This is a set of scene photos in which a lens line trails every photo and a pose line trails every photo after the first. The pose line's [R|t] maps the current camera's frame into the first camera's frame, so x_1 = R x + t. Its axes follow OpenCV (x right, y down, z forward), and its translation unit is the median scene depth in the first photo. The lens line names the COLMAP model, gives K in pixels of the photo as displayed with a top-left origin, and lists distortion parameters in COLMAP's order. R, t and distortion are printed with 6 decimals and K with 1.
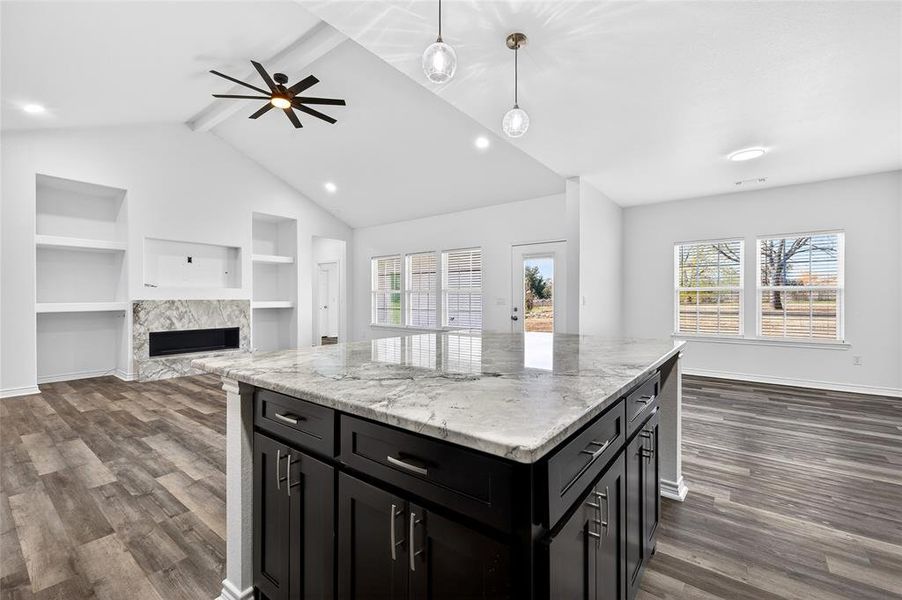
lens RADIAL K [[375.4, 0, 453.9], [0, 375.4, 299.1], [0, 0, 1]] dist [0.001899, 0.000186]
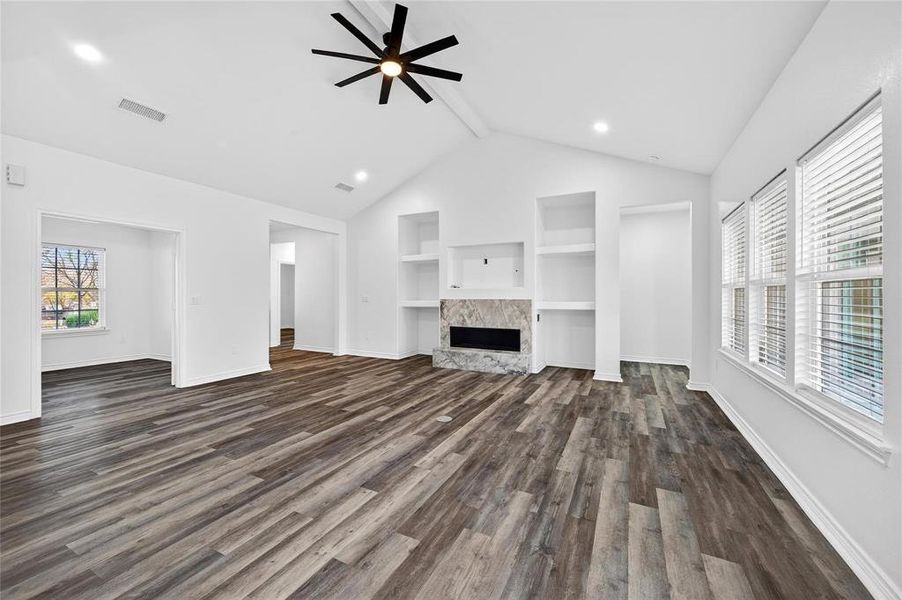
lens RADIAL K [[342.3, 0, 451.0], [0, 342.3, 300.0], [0, 0, 1]] dist [0.010800, 0.000132]
pose [[0.169353, 0.008740, -0.985517, 0.252169], [-0.000698, 0.999961, 0.008748, -0.004437], [0.985555, -0.000793, 0.169353, 0.789258]]
